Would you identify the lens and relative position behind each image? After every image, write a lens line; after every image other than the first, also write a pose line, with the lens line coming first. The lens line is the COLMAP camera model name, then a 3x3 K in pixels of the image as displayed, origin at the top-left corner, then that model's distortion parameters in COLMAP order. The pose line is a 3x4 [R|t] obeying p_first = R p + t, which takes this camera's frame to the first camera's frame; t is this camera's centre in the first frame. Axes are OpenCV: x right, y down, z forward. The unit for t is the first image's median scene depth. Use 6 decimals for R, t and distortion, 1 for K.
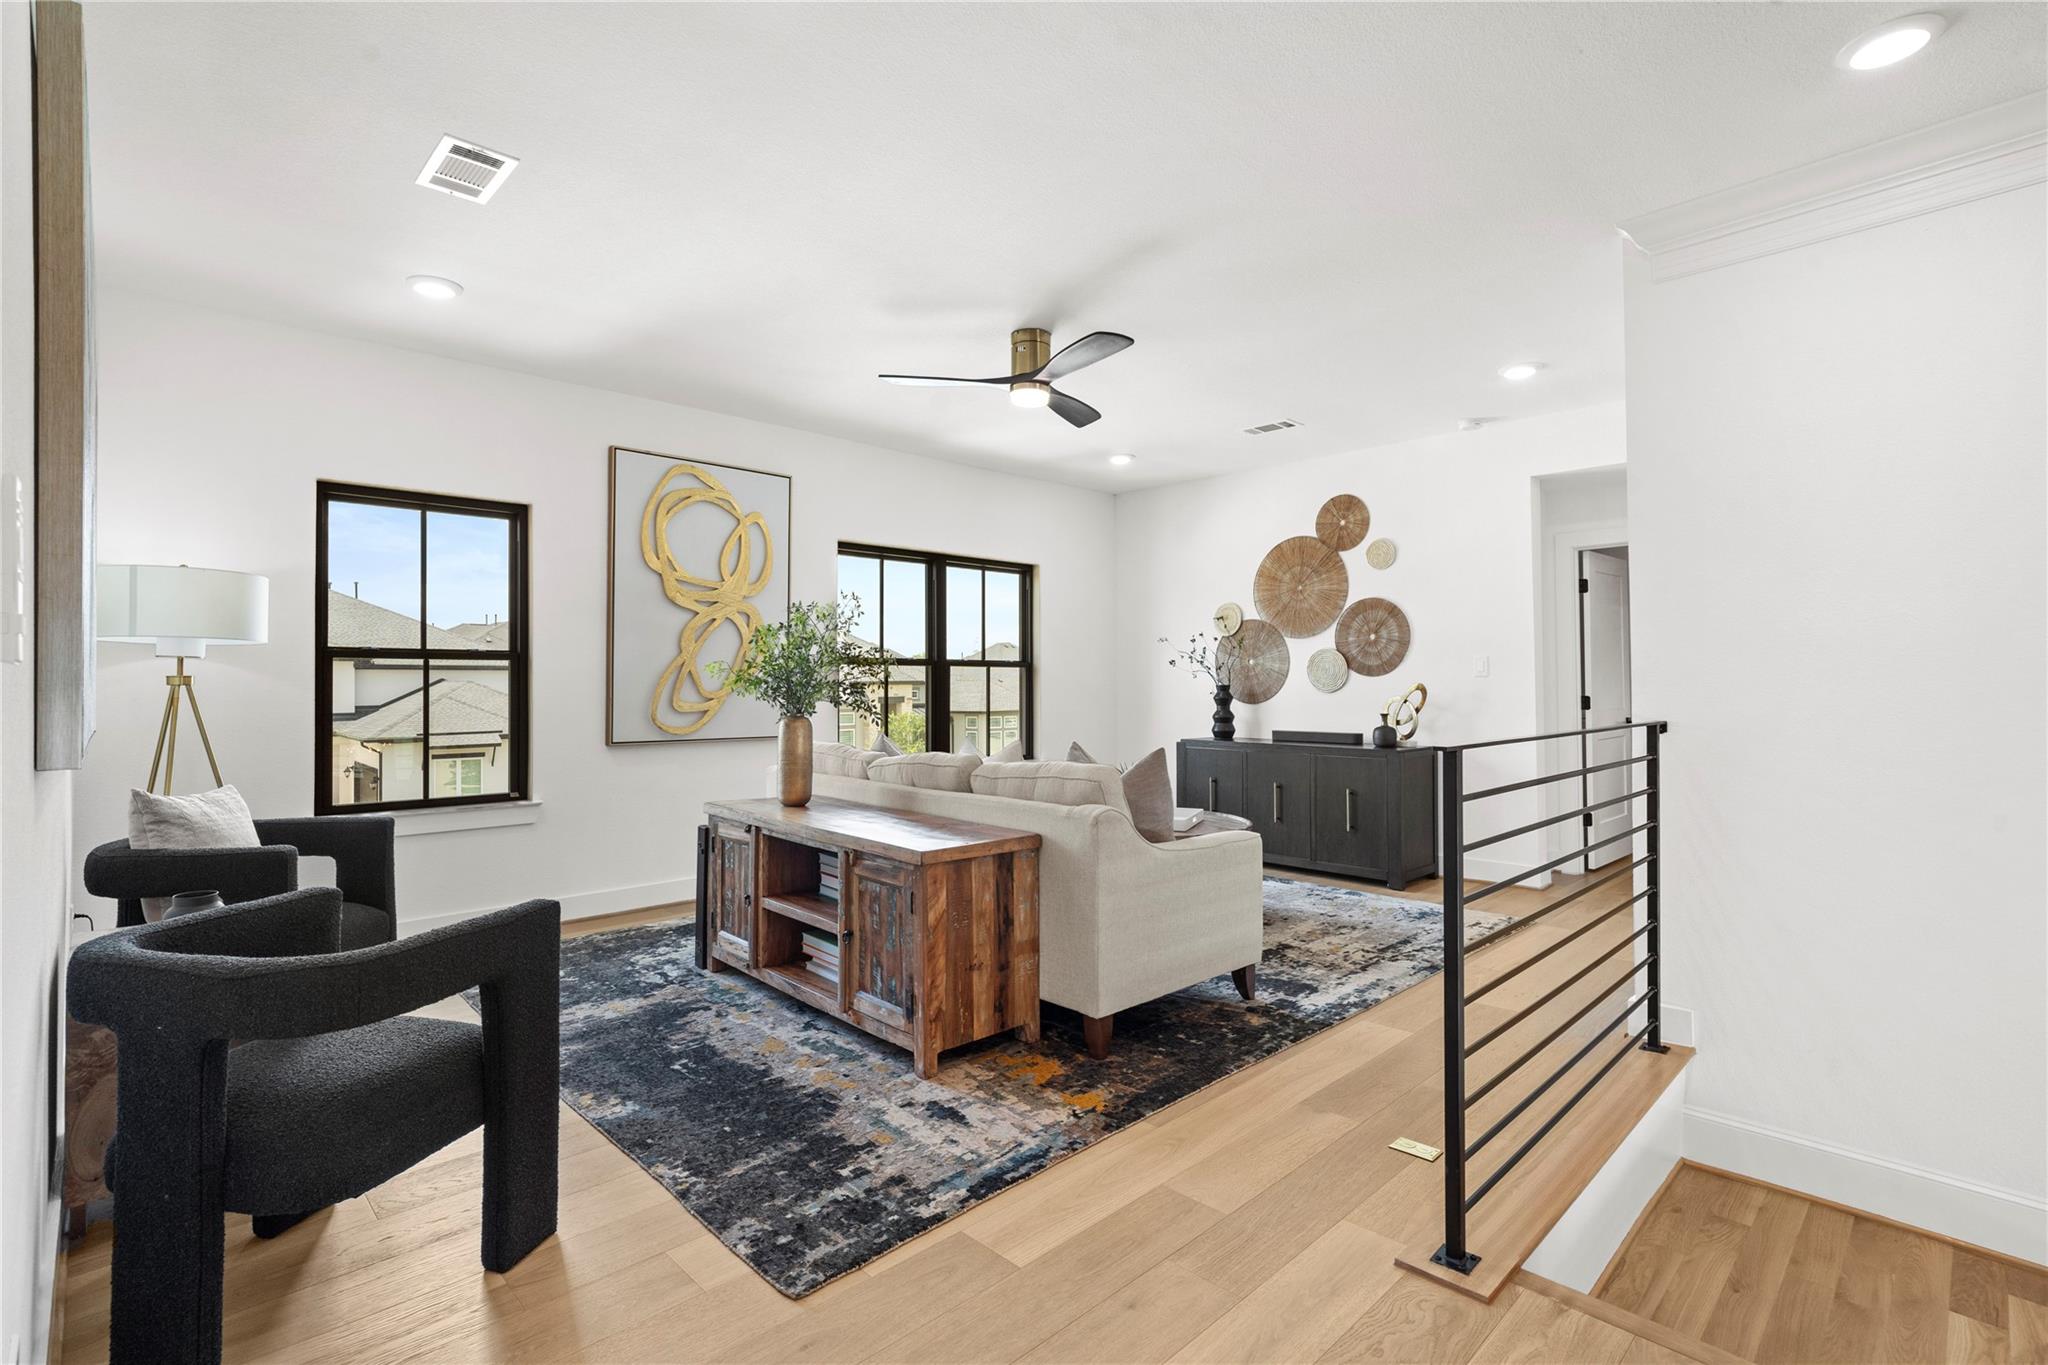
lens RADIAL K [[979.5, 0, 1024.0], [0, 979.5, 682.5], [0, 0, 1]] dist [-0.018291, -0.000148]
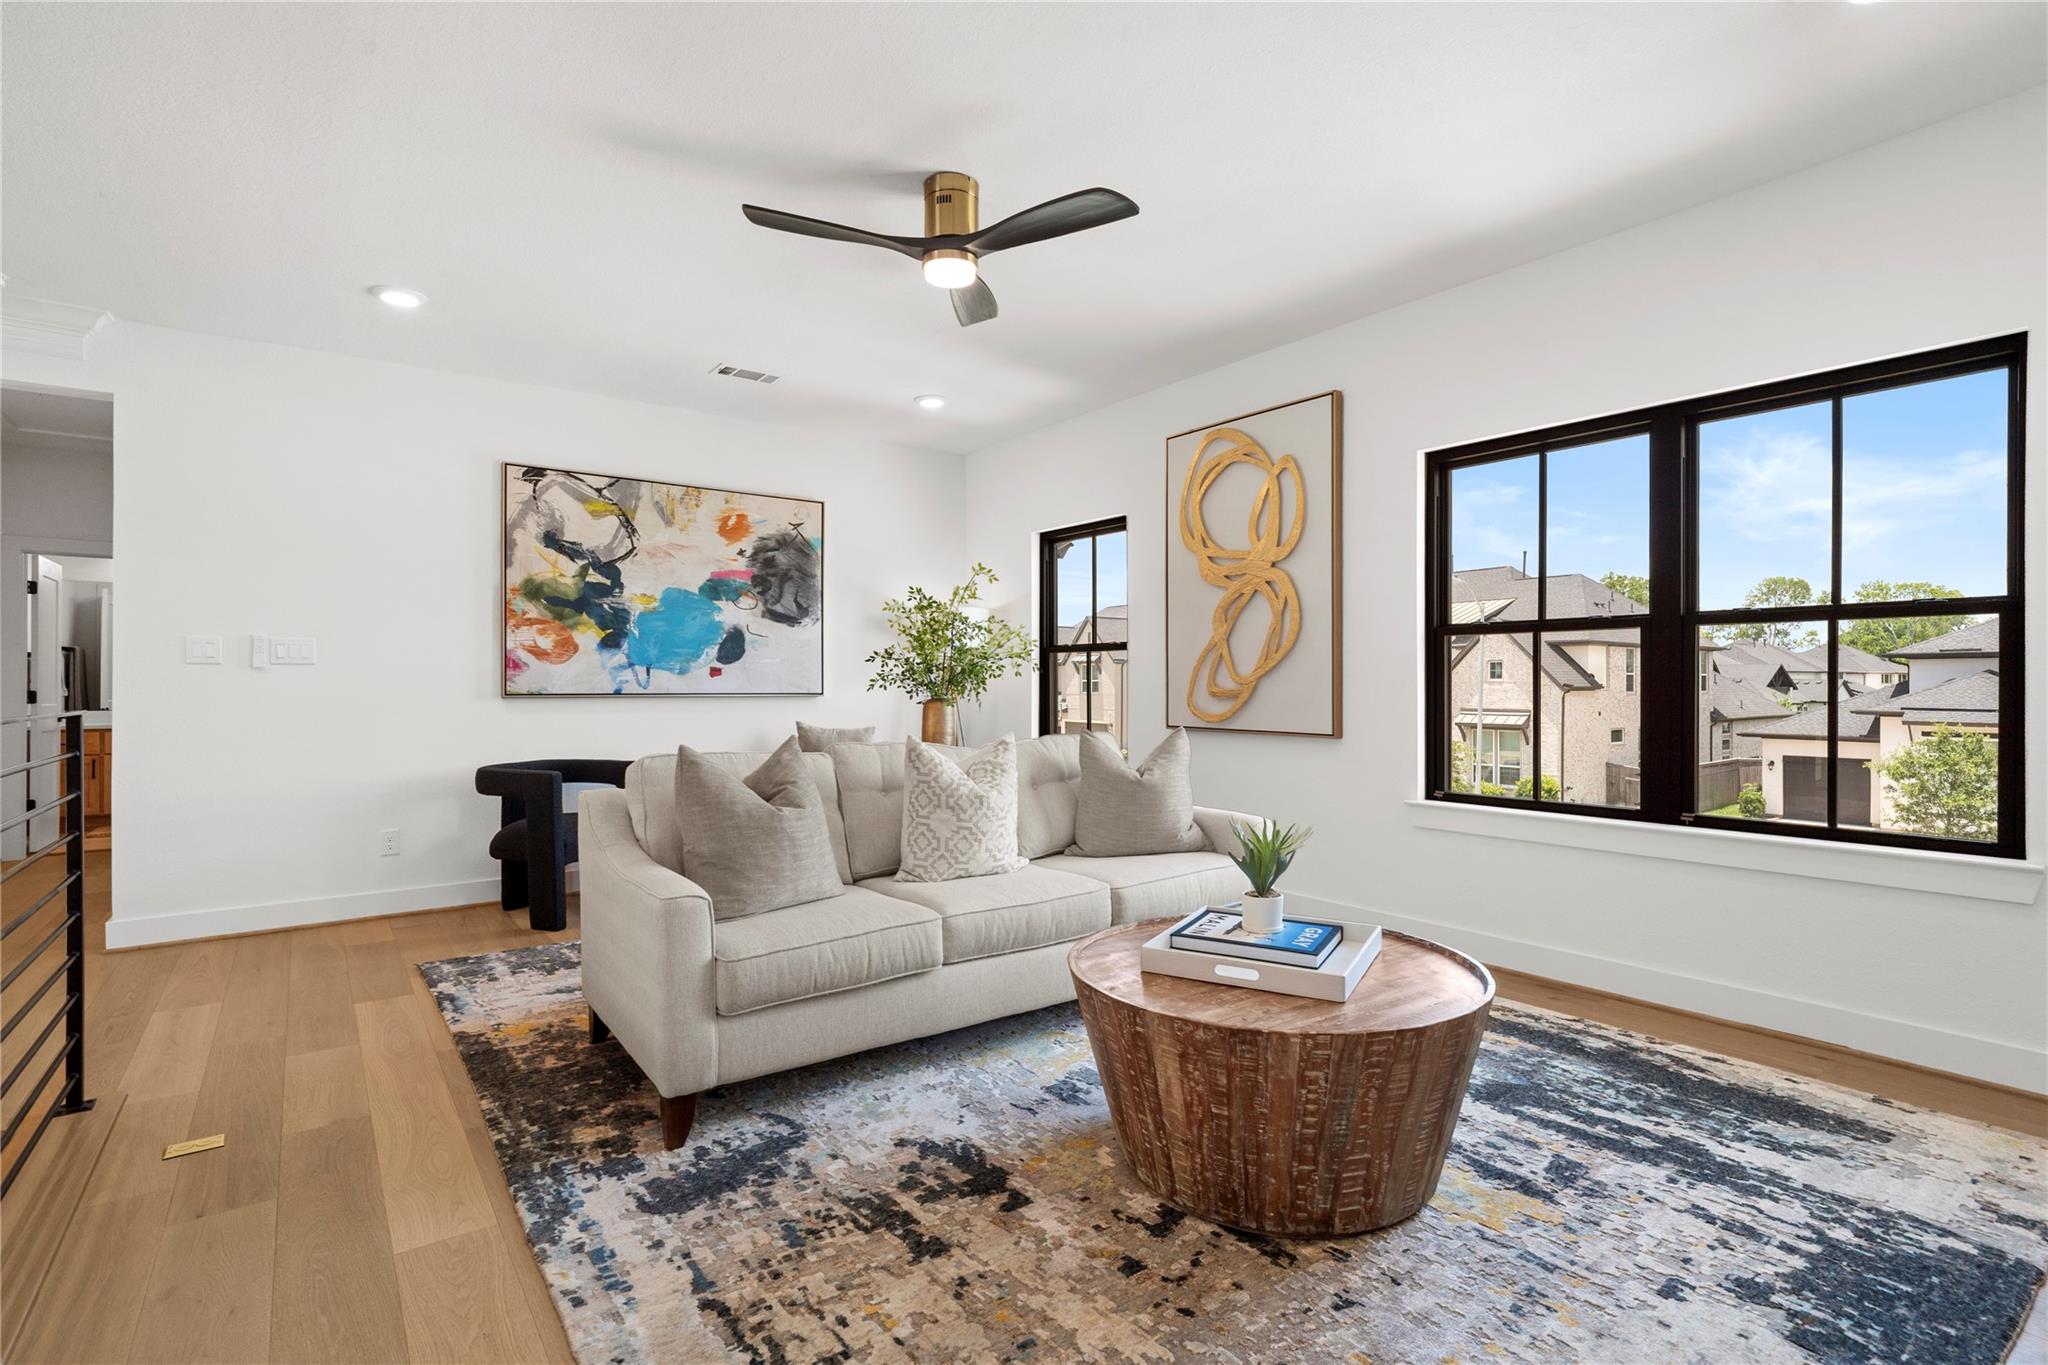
lens RADIAL K [[979.5, 0, 1024.0], [0, 979.5, 682.5], [0, 0, 1]] dist [-0.018291, -0.000148]
pose [[-0.140867, 0.005511, -0.990013, 0.825819], [0.005240, 0.999975, 0.004821, 0.015924], [0.990015, -0.004508, -0.140892, 1.311366]]
